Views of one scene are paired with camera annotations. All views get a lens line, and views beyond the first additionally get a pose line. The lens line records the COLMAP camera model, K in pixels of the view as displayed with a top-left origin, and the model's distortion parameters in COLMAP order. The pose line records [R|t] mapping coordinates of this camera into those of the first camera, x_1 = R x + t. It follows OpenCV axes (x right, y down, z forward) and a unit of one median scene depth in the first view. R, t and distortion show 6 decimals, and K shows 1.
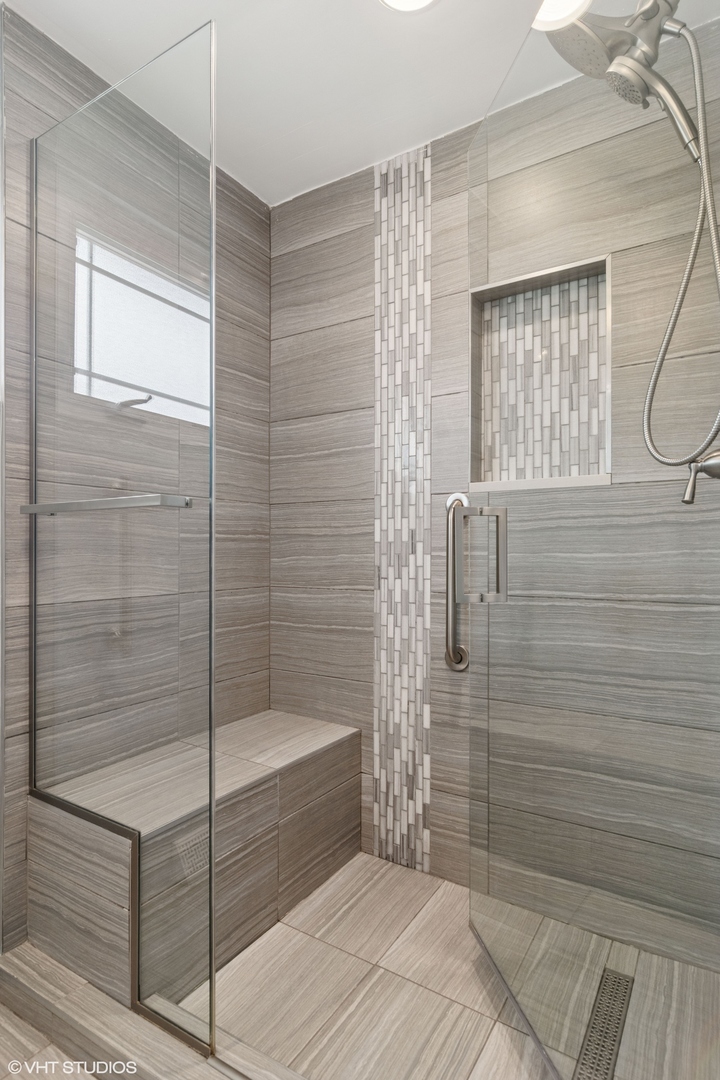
lens RADIAL K [[585.1, 0, 354.0], [0, 585.1, 550.6], [0, 0, 1]] dist [-0.000275, 0.002064]
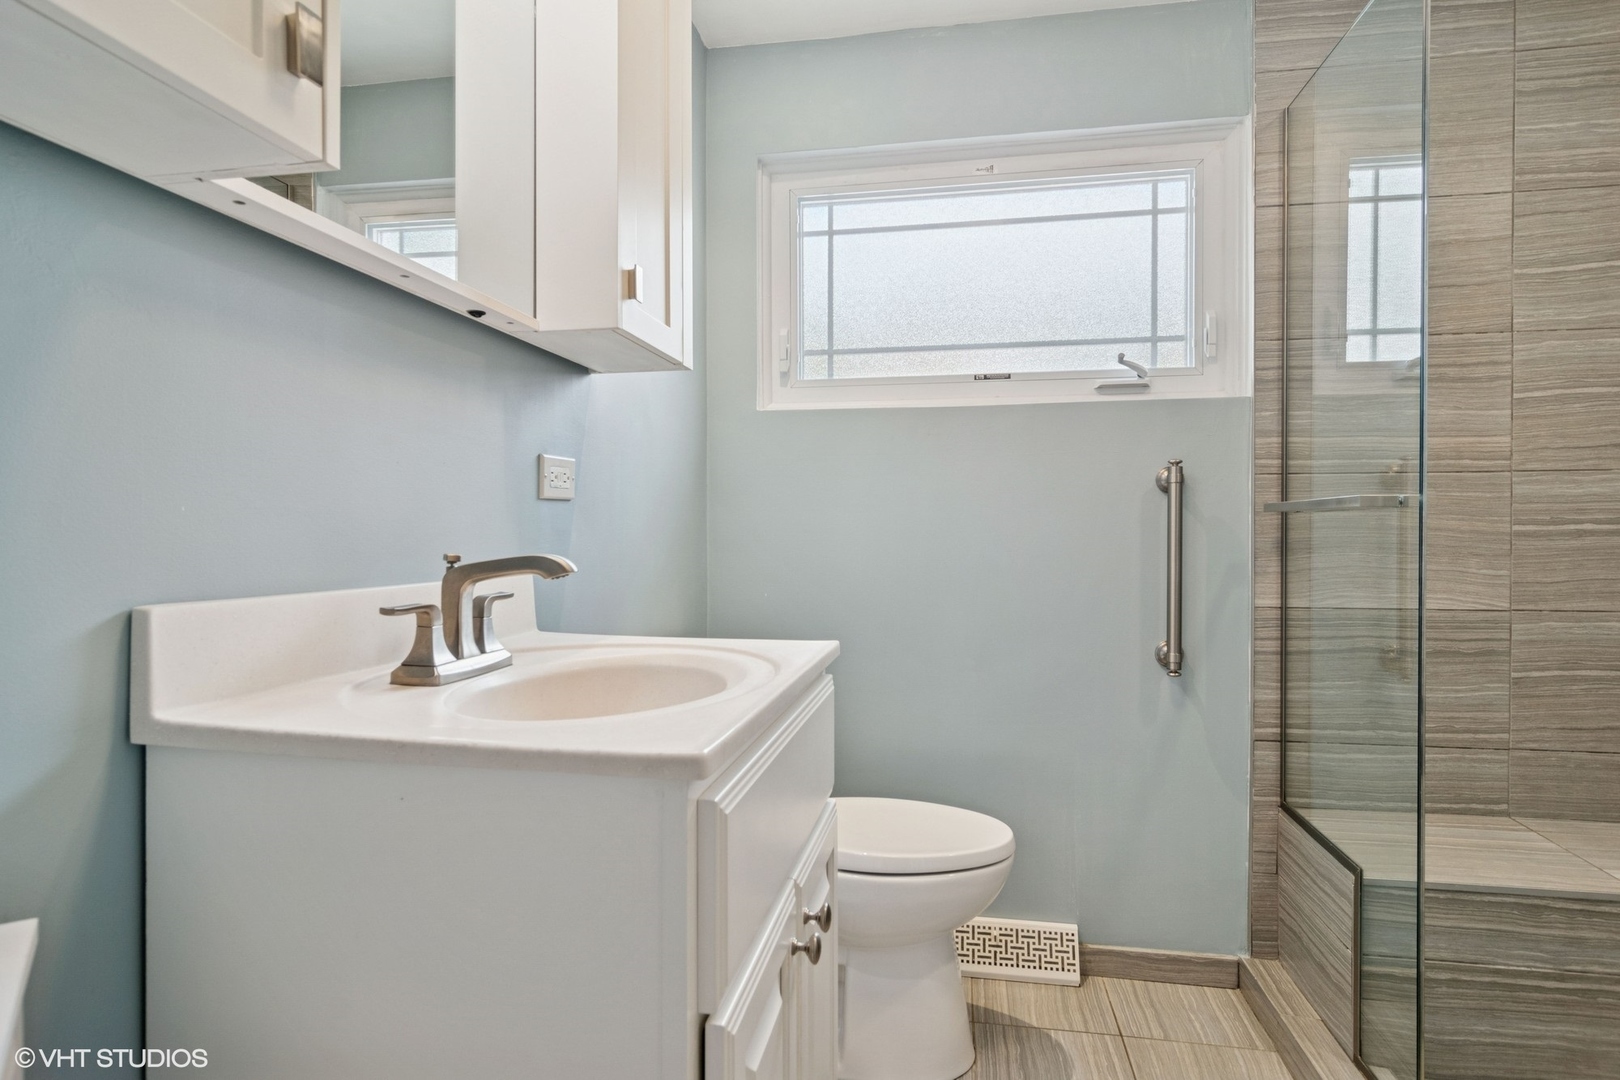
lens RADIAL K [[867.4, 0, 804.4], [0, 867.4, 527.8], [0, 0, 1]] dist [-0.000023, 0.000933]
pose [[0.381084, -0.003008, -0.924536, 0.441345], [0.002228, 0.999995, -0.002335, -0.032661], [0.924538, -0.001170, 0.381088, -0.240319]]
